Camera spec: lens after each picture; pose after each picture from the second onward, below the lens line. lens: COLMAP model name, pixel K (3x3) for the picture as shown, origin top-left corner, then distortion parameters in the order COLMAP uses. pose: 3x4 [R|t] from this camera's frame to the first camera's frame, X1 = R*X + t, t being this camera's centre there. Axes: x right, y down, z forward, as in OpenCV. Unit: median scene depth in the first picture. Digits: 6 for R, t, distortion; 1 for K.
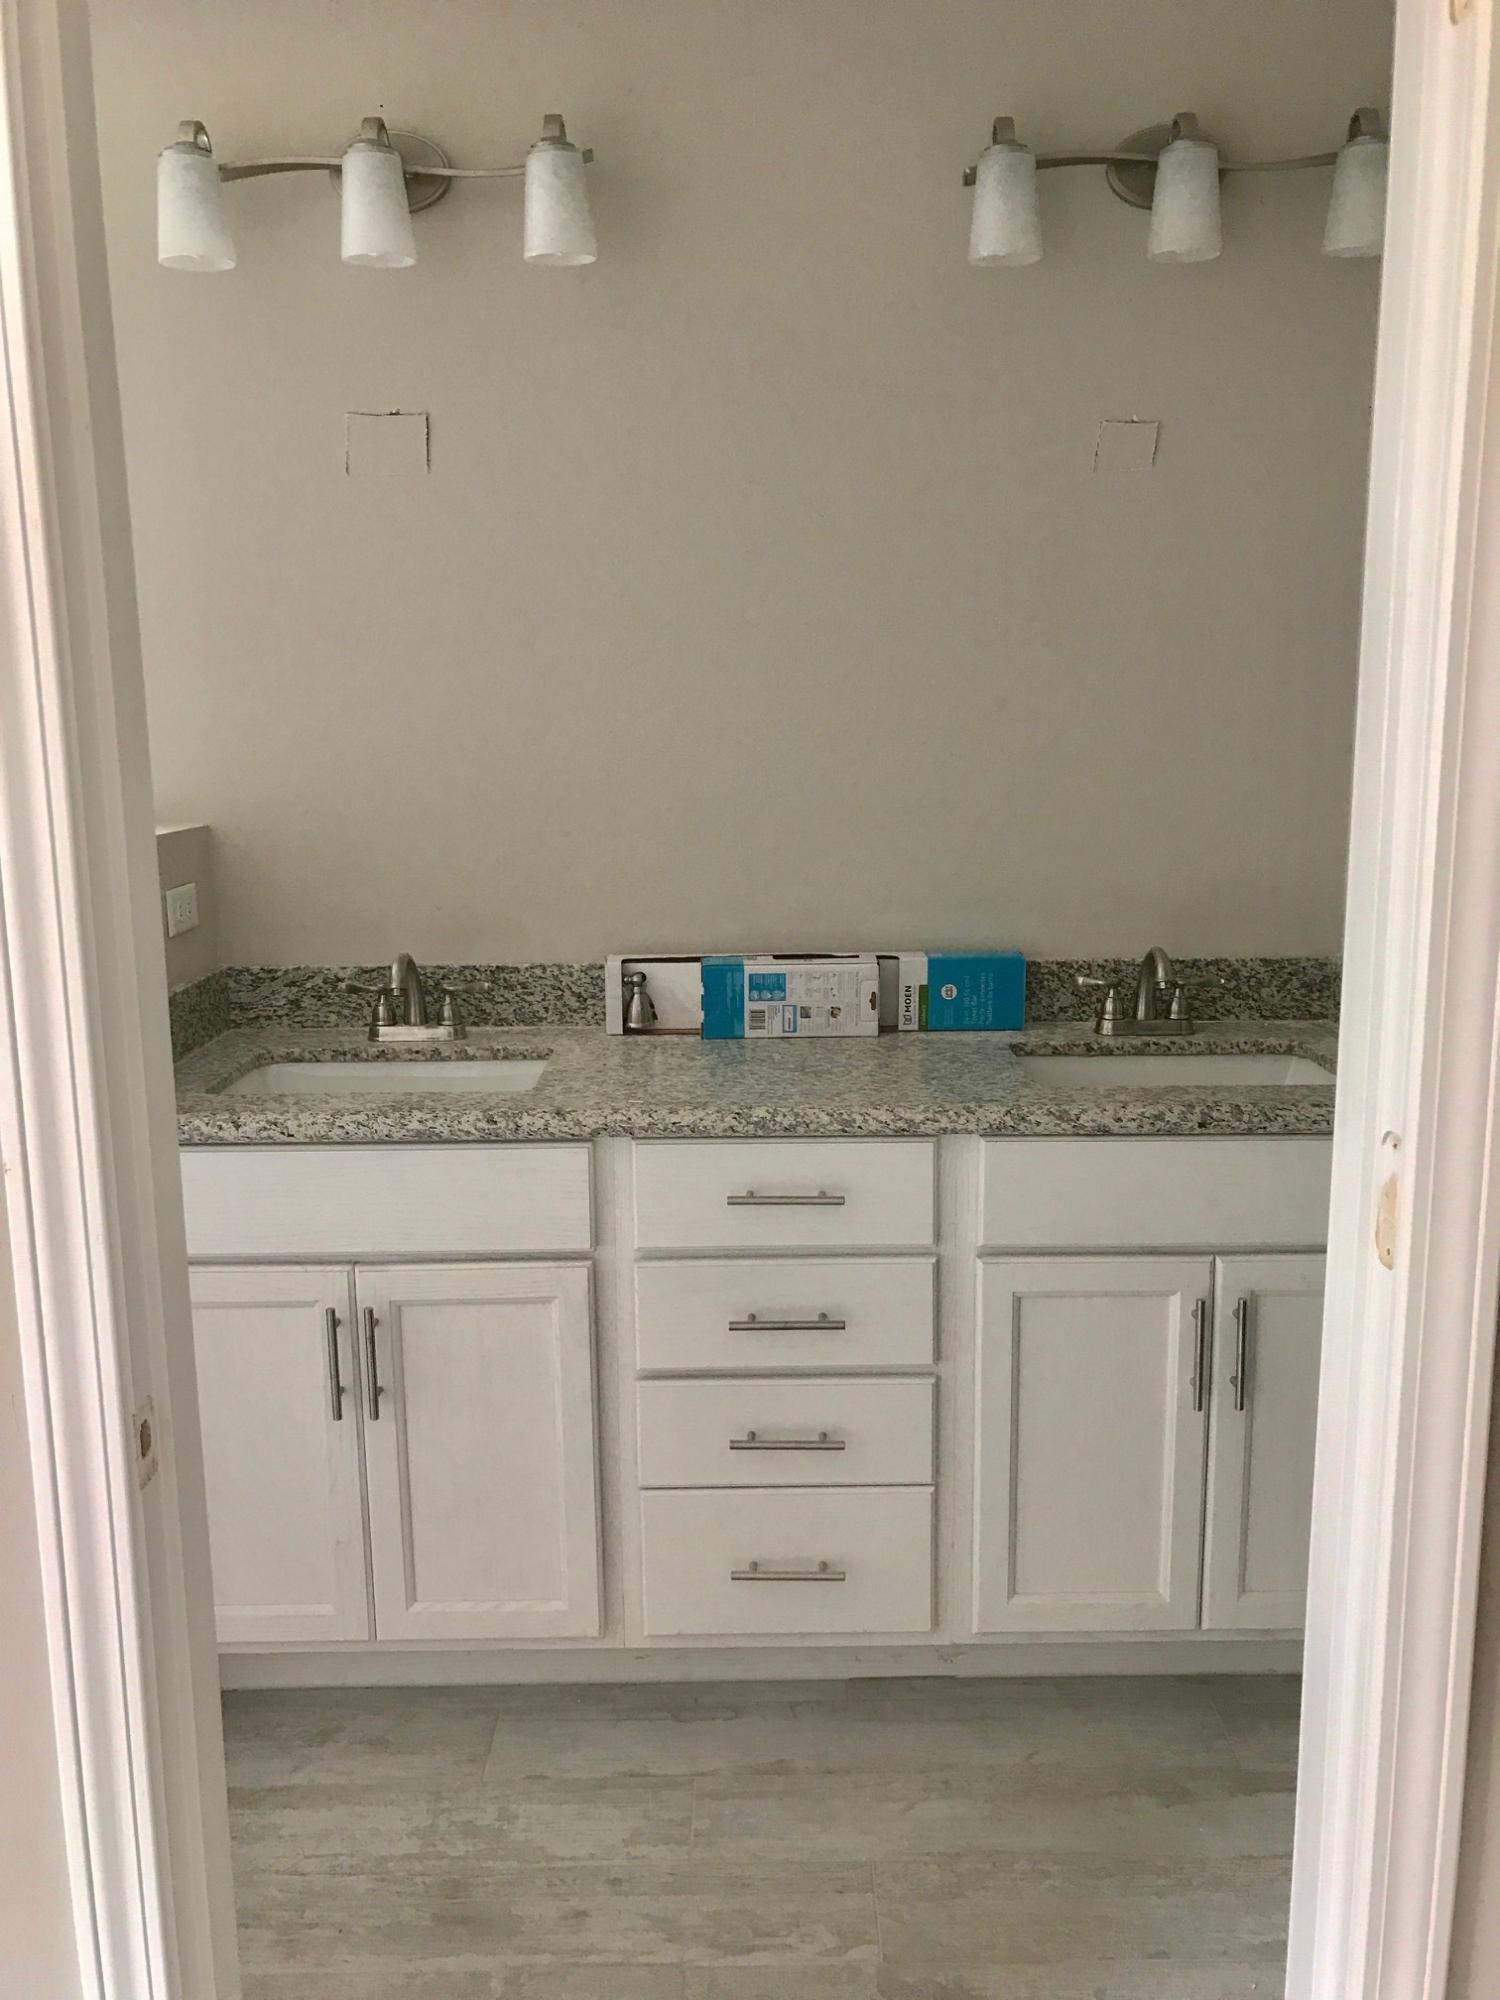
lens RADIAL K [[1648.8, 0, 749.1], [0, 1648.8, 990.6], [0, 0, 1]] dist [0.059871, -0.168850]
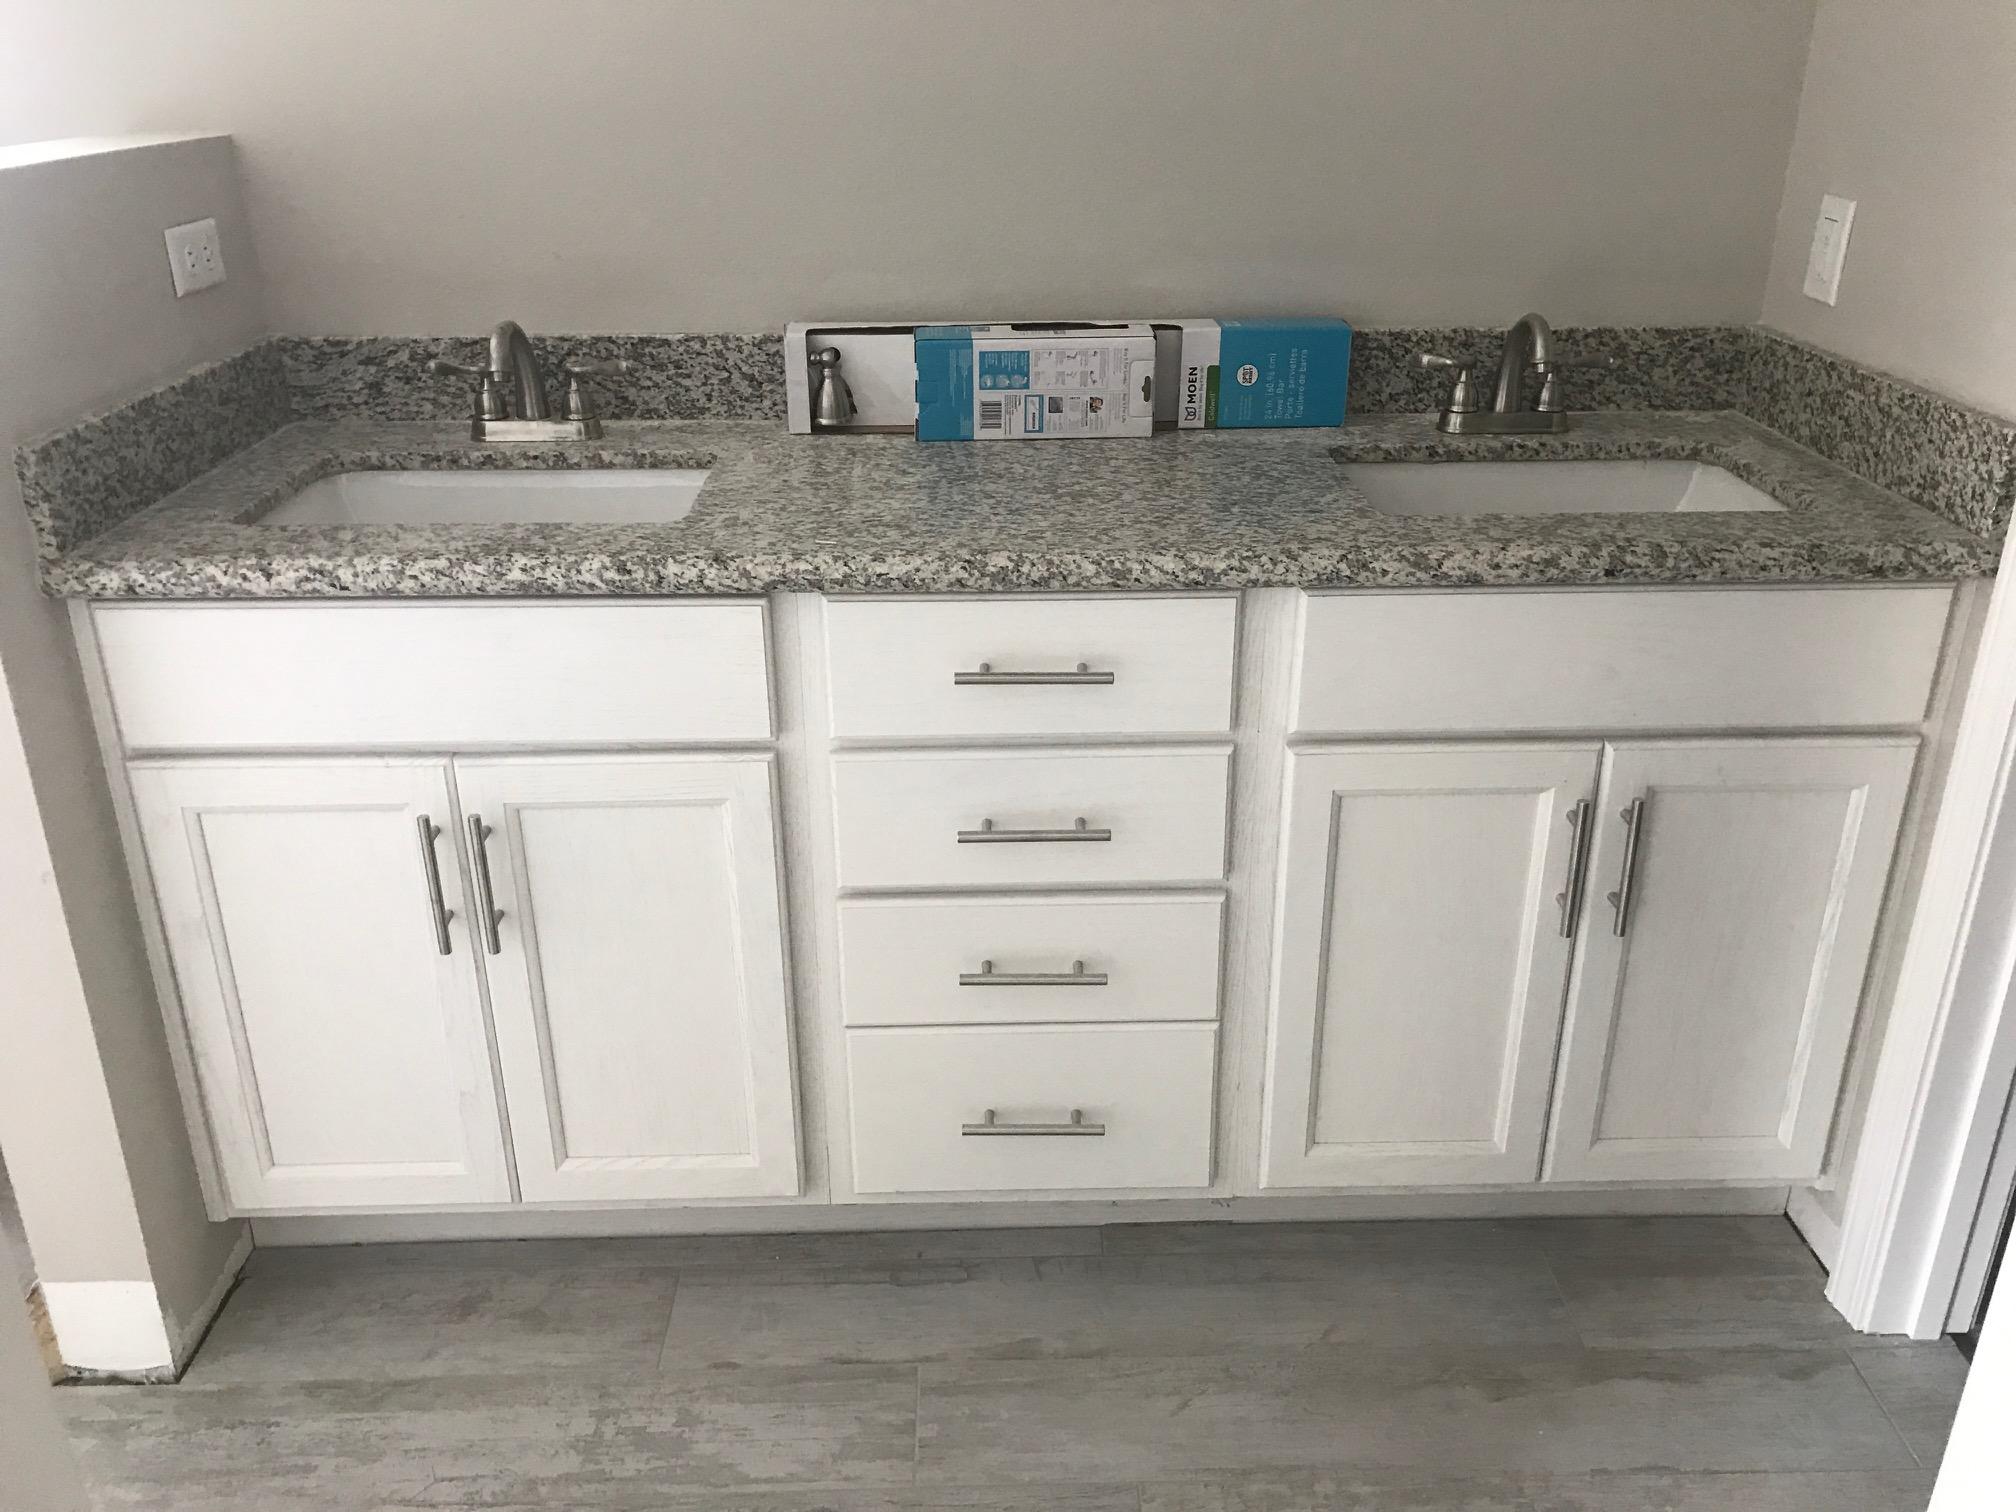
lens RADIAL K [[1662.0, 0, 1011.1], [0, 1662.0, 731.5], [0, 0, 1]] dist [0.059871, -0.168850]
pose [[0.999650, -0.005684, 0.025828, -0.006655], [-0.000414, 0.973150, 0.230173, -0.017690], [-0.026442, -0.230103, 0.972807, 0.255957]]
